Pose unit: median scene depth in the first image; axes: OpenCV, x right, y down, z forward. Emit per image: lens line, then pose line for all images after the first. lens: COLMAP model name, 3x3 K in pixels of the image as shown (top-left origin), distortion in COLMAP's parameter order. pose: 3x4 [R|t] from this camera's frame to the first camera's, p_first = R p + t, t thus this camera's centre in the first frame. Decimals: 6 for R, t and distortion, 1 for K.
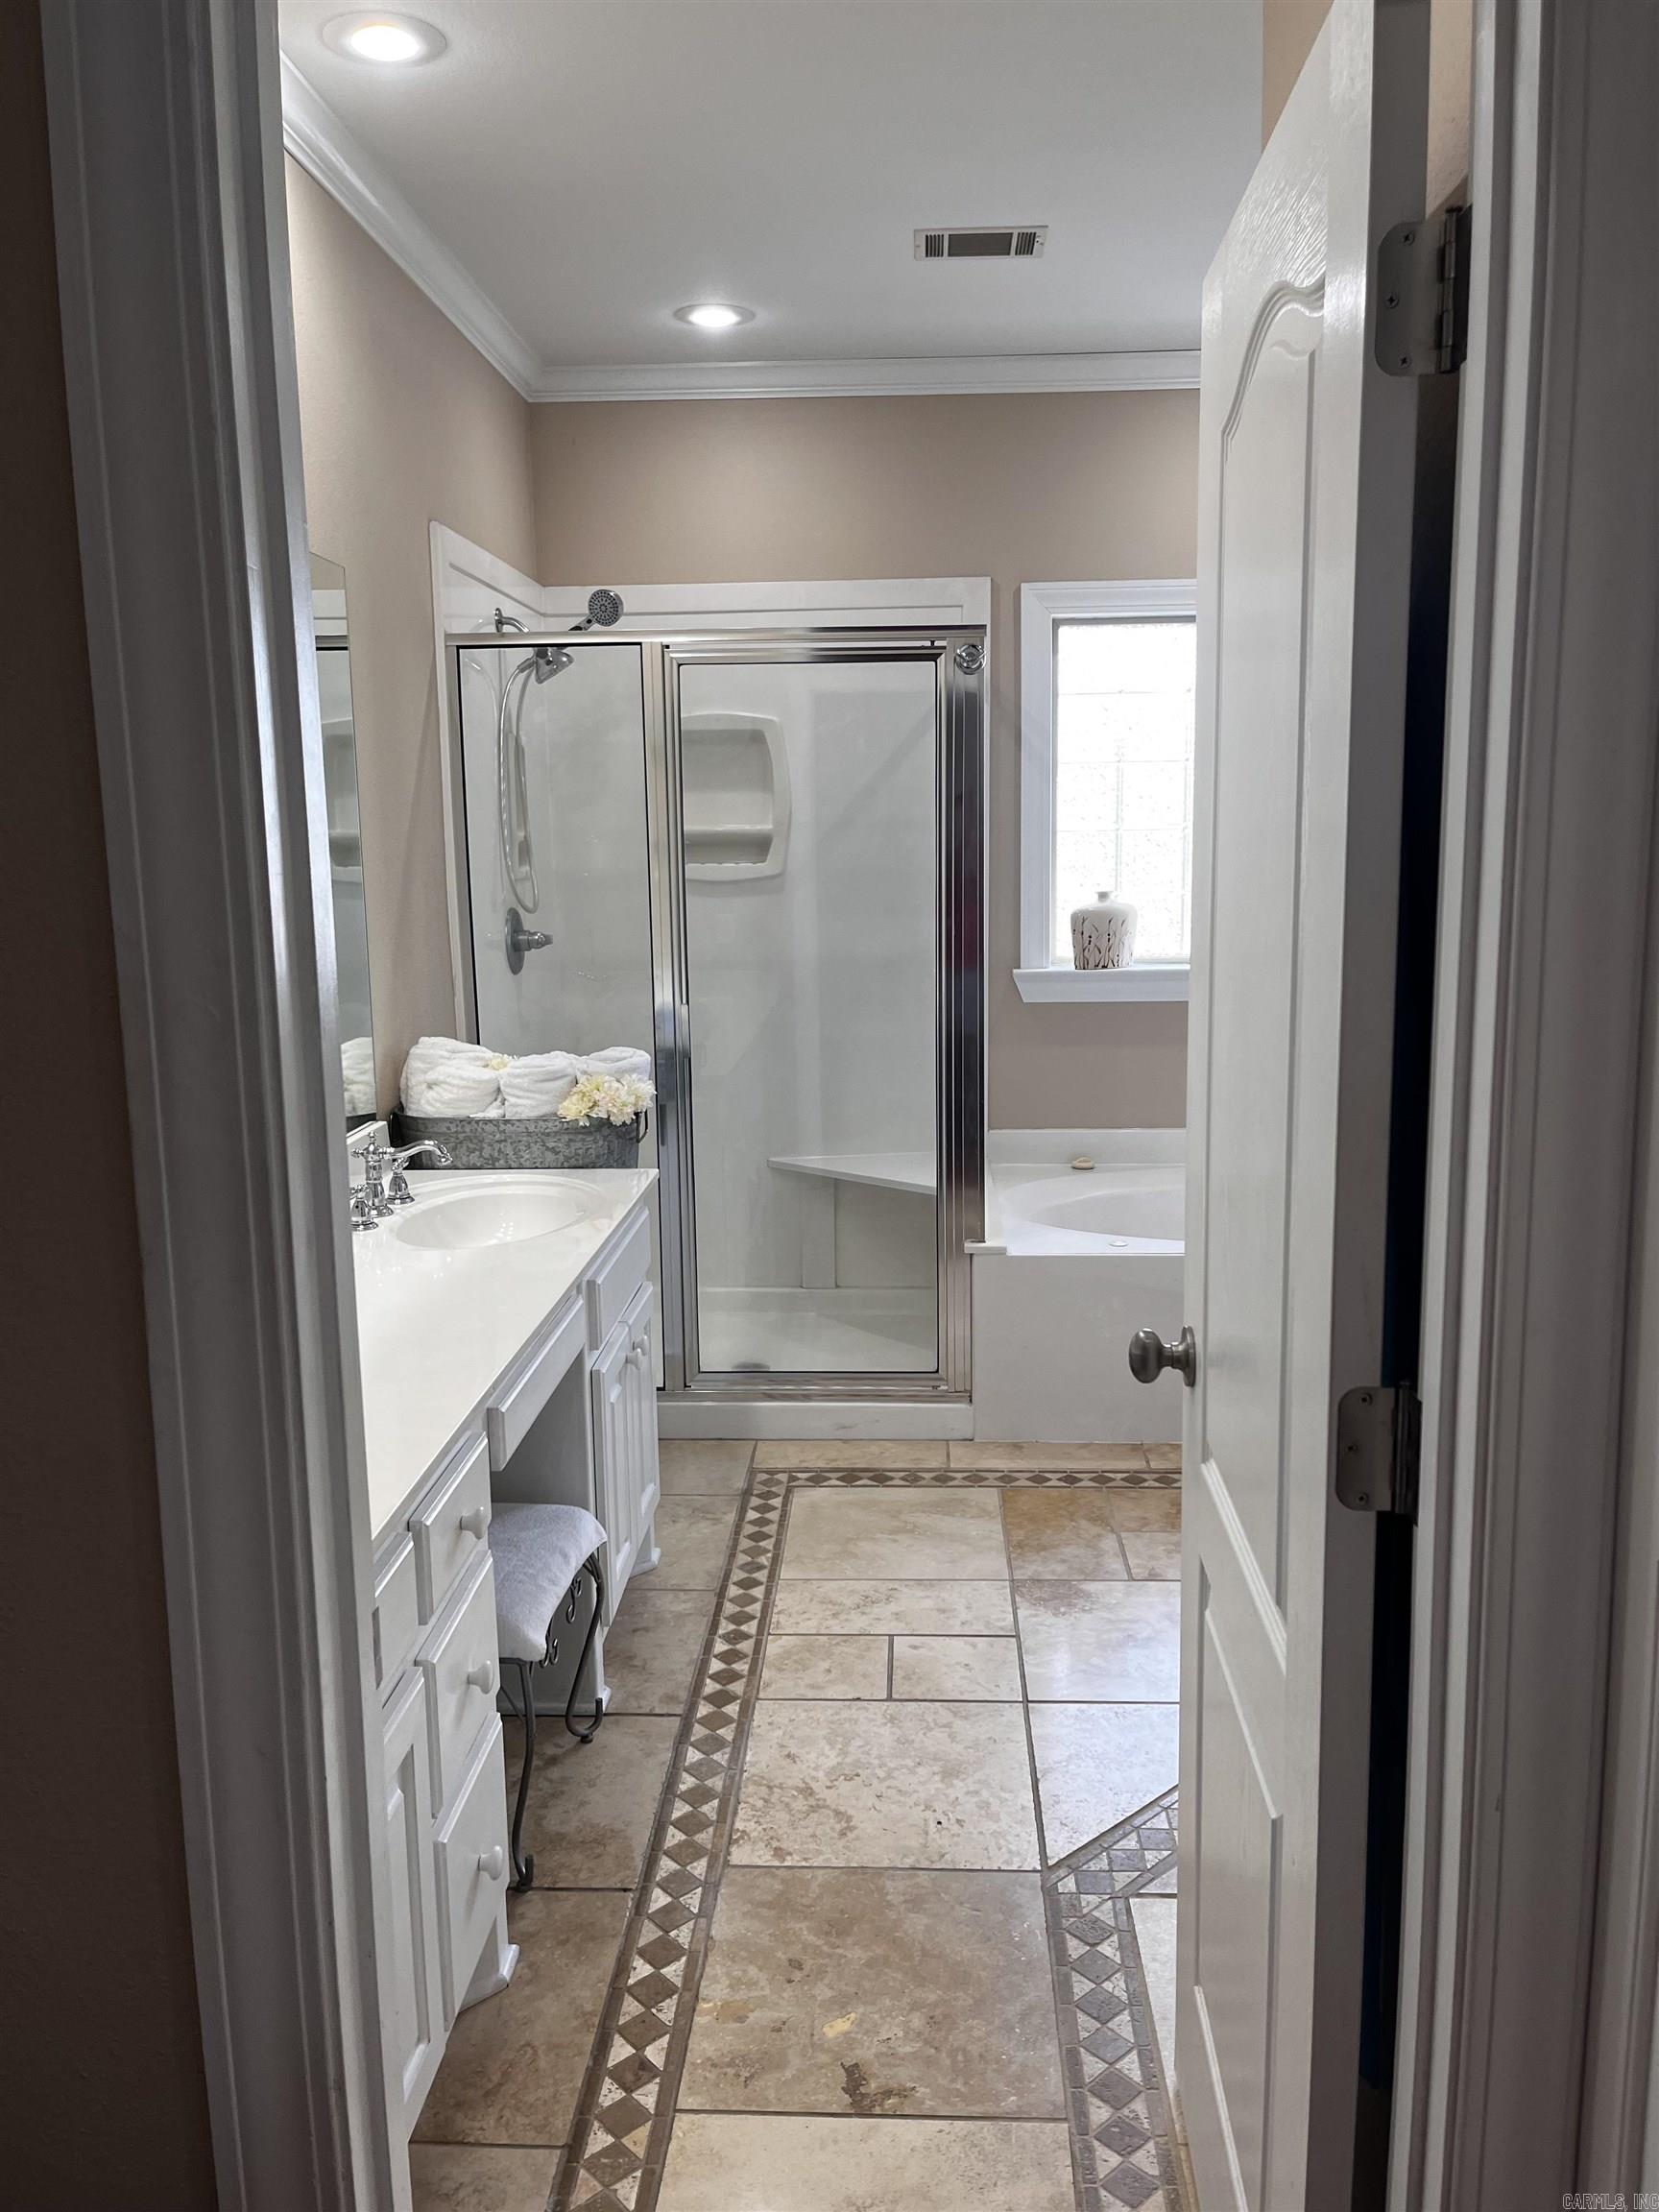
lens RADIAL K [[1658.6, 0, 808.3], [0, 1658.6, 1098.0], [0, 0, 1]] dist [0.088426, -0.137326]
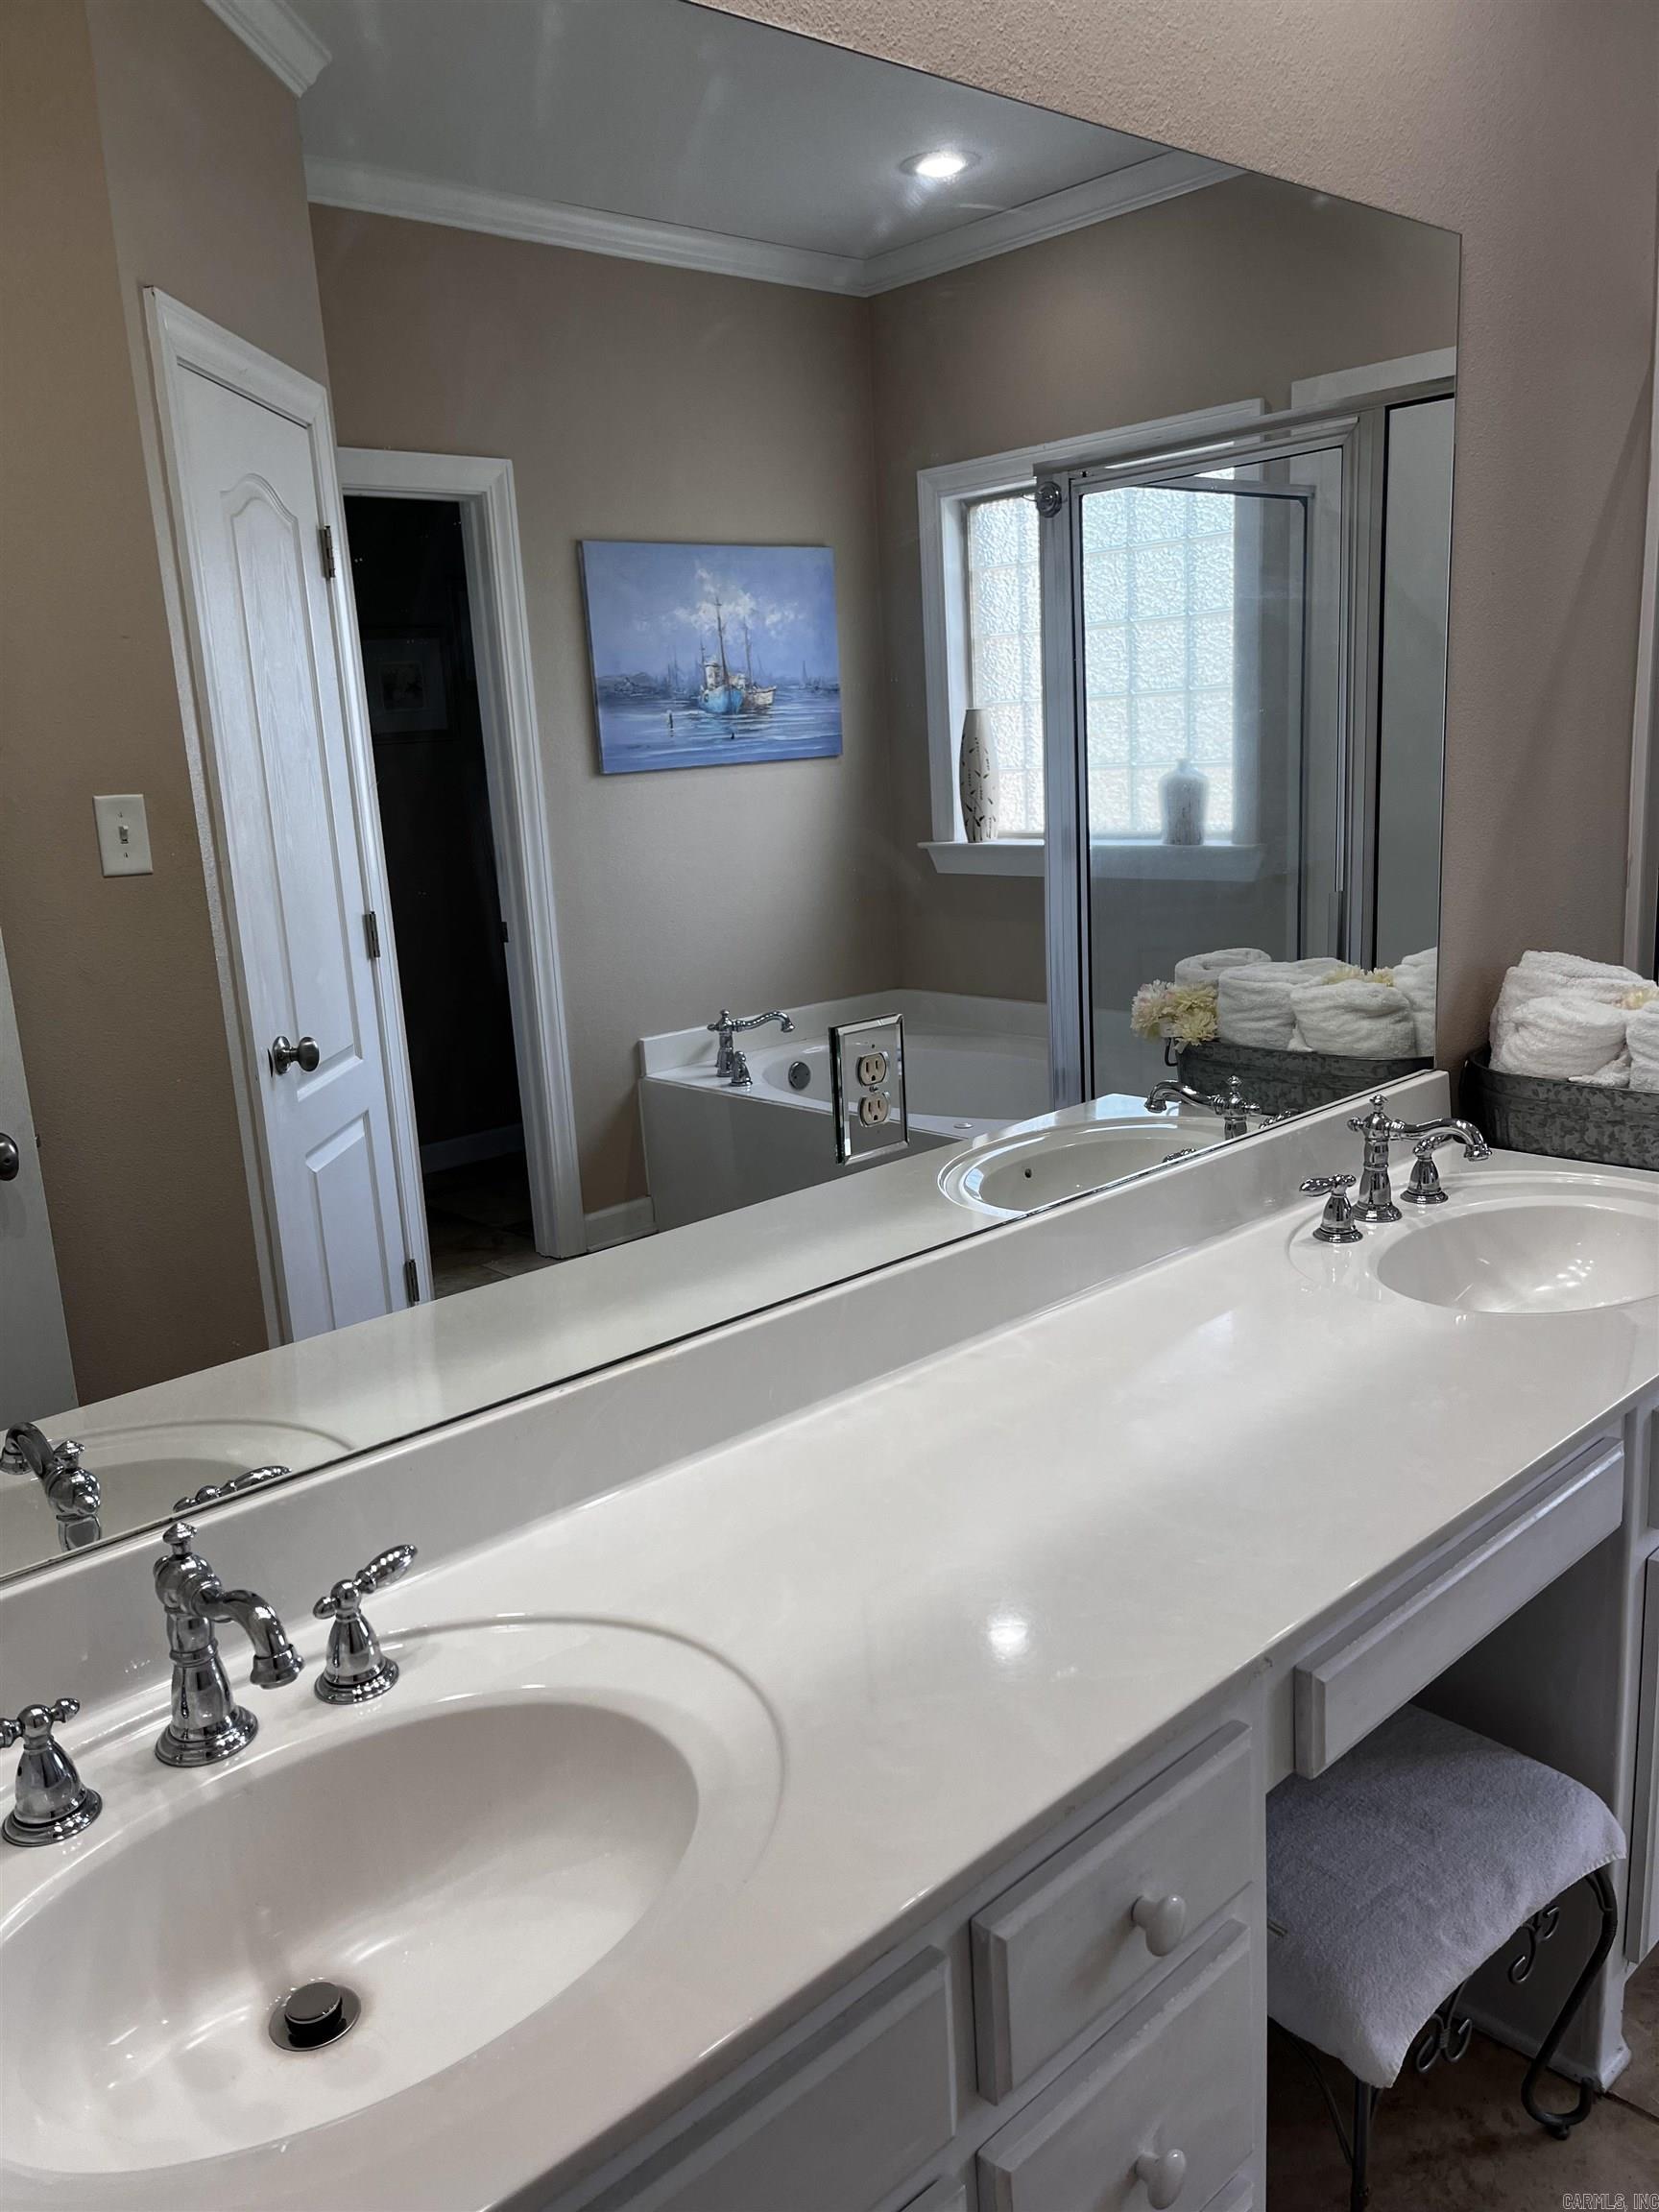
lens RADIAL K [[1658.6, 0, 808.3], [0, 1658.6, 1098.0], [0, 0, 1]] dist [0.088426, -0.137326]
pose [[0.722552, 0.119515, -0.680907, 0.033121], [-0.060653, 0.992104, 0.109775, -0.036464], [0.688650, -0.038019, 0.724096, 0.309291]]
